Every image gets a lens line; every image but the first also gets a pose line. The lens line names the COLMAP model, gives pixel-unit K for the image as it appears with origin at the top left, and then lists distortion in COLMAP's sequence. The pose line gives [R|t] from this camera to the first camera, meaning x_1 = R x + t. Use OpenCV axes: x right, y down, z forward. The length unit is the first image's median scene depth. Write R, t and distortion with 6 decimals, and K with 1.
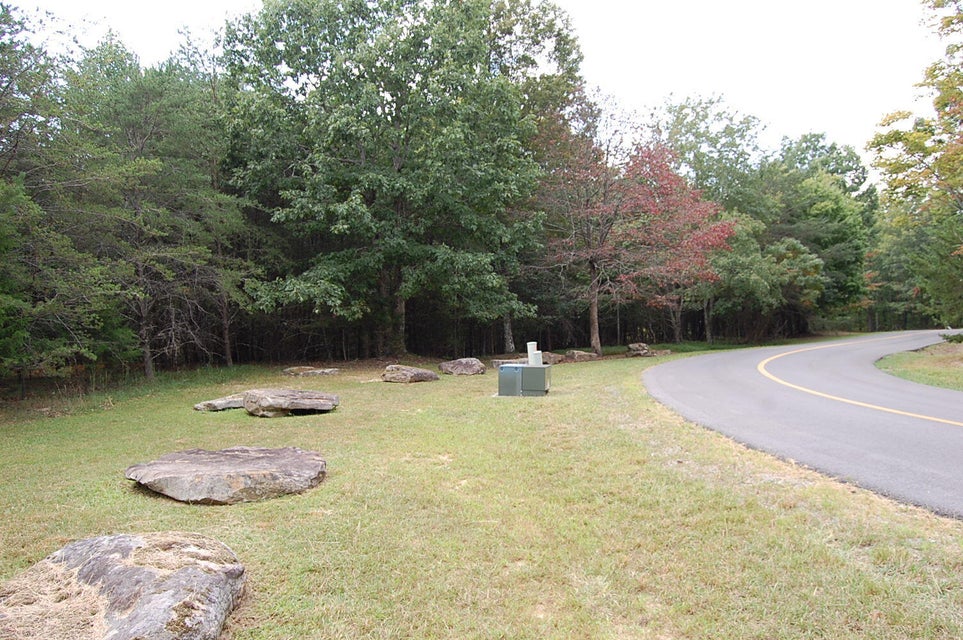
lens RADIAL K [[751.5, 0, 478.6], [0, 751.5, 322.9], [0, 0, 1]] dist [-0.092883, 0.037342]
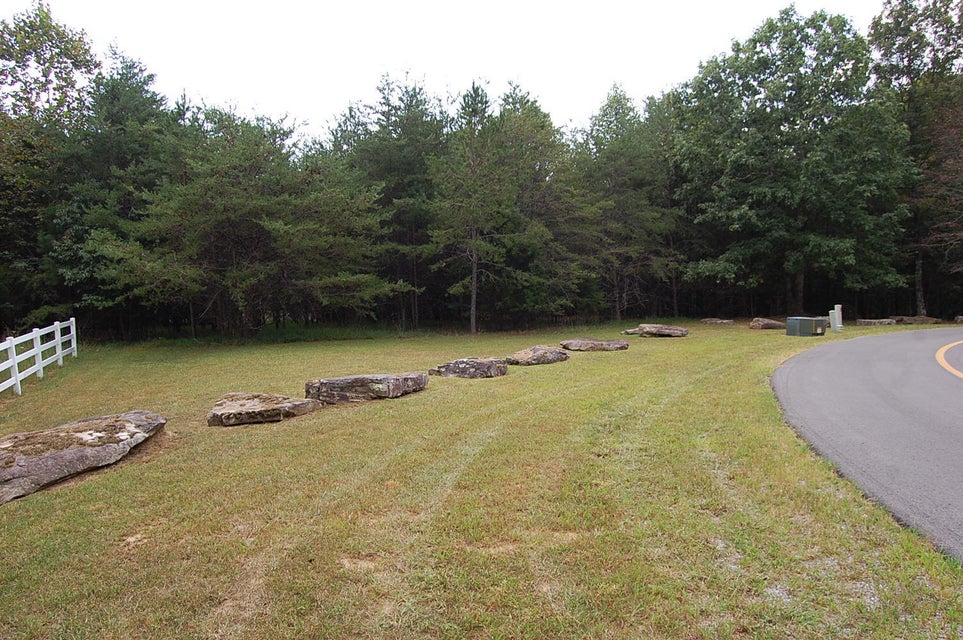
lens RADIAL K [[751.5, 0, 481.7], [0, 751.5, 320.7], [0, 0, 1]] dist [-0.092883, 0.037342]
pose [[0.764317, 0.036071, -0.643832, 0.392370], [-0.007303, 0.998854, 0.047292, -0.005099], [0.644800, -0.031444, 0.763704, -0.475682]]
